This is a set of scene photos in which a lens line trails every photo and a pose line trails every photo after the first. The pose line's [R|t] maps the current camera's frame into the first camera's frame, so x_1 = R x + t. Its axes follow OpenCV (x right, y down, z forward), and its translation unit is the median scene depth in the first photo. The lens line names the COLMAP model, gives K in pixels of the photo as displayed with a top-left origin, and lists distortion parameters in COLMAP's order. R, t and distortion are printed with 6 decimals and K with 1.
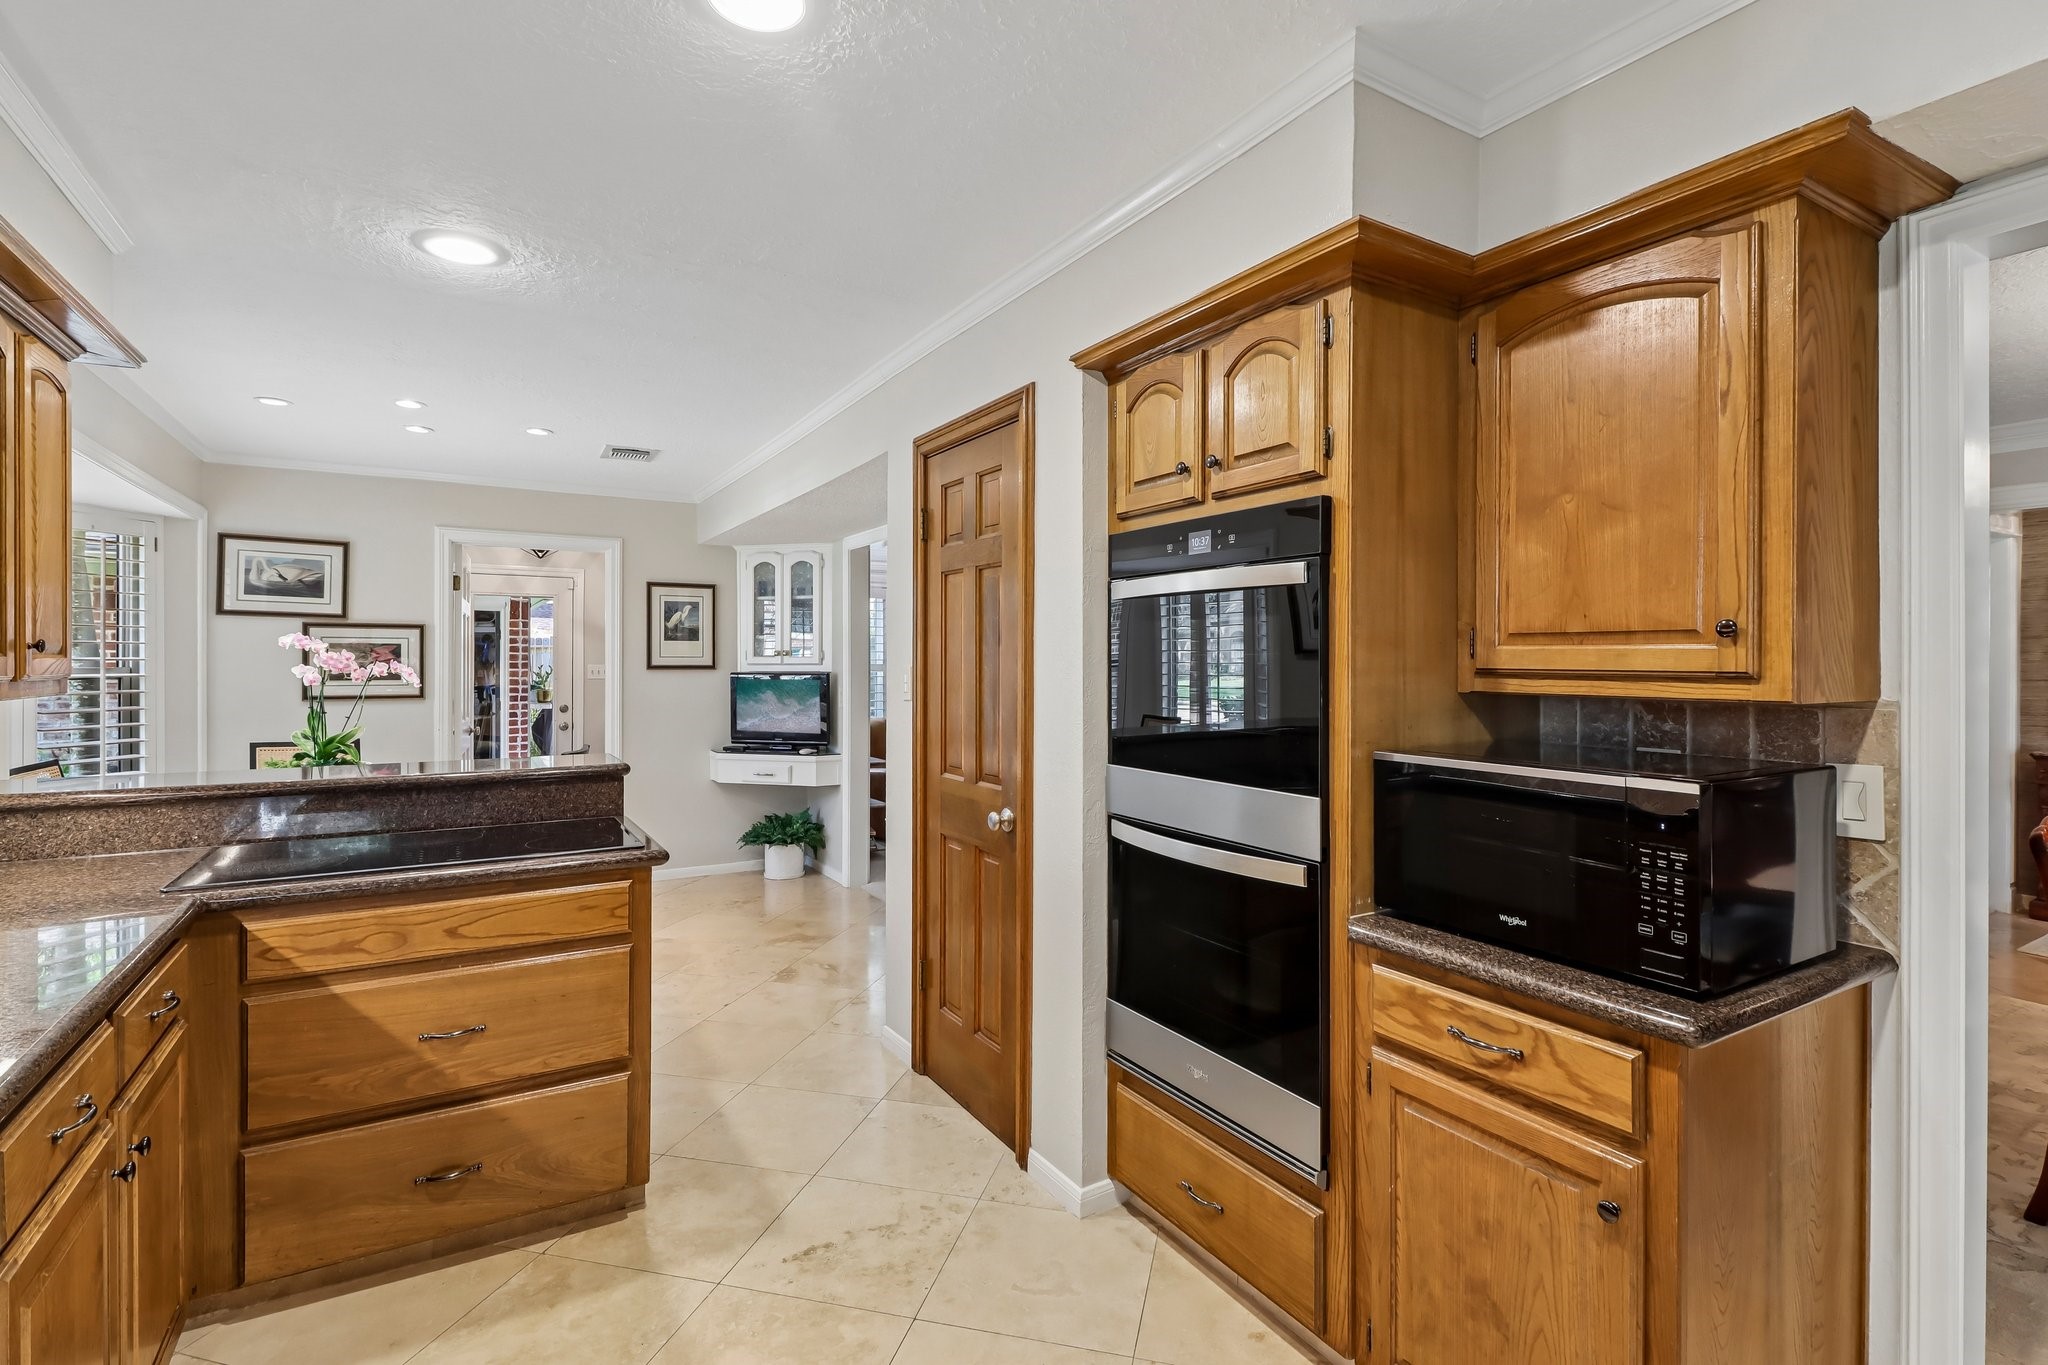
lens RADIAL K [[959.7, 0, 997.4], [0, 959.7, 660.9], [0, 0, 1]] dist [0.014728, -0.011245]
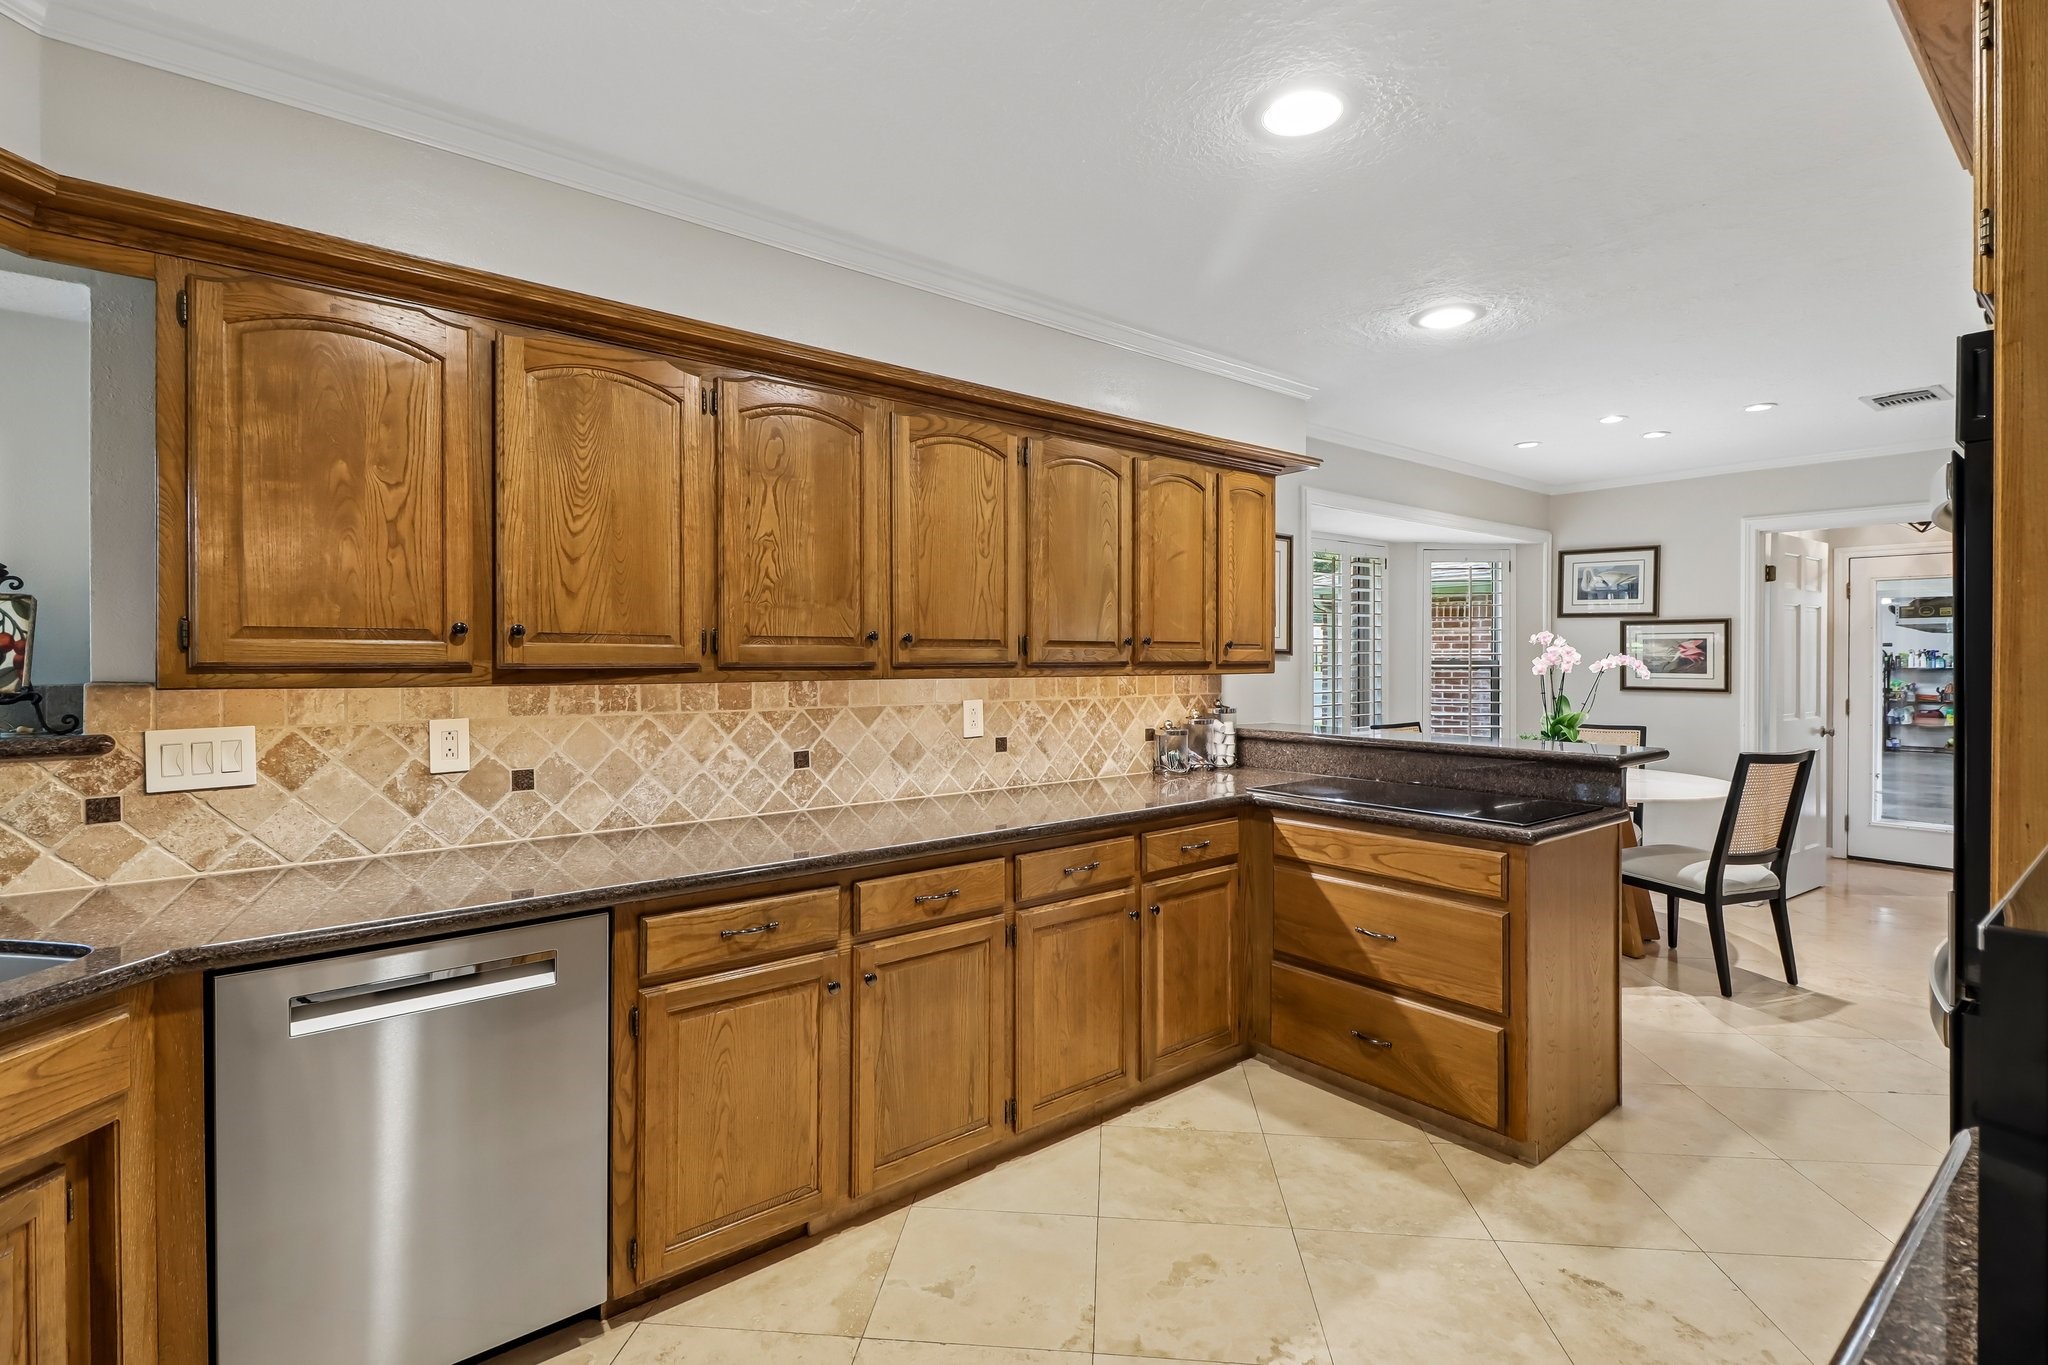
lens RADIAL K [[959.7, 0, 1047.5], [0, 959.7, 656.8], [0, 0, 1]] dist [0.014728, -0.011245]
pose [[0.175937, -0.001163, -0.984401, 0.280356], [-0.000849, 0.999999, -0.001333, 0.003918], [0.984401, 0.001070, 0.175936, 0.140549]]
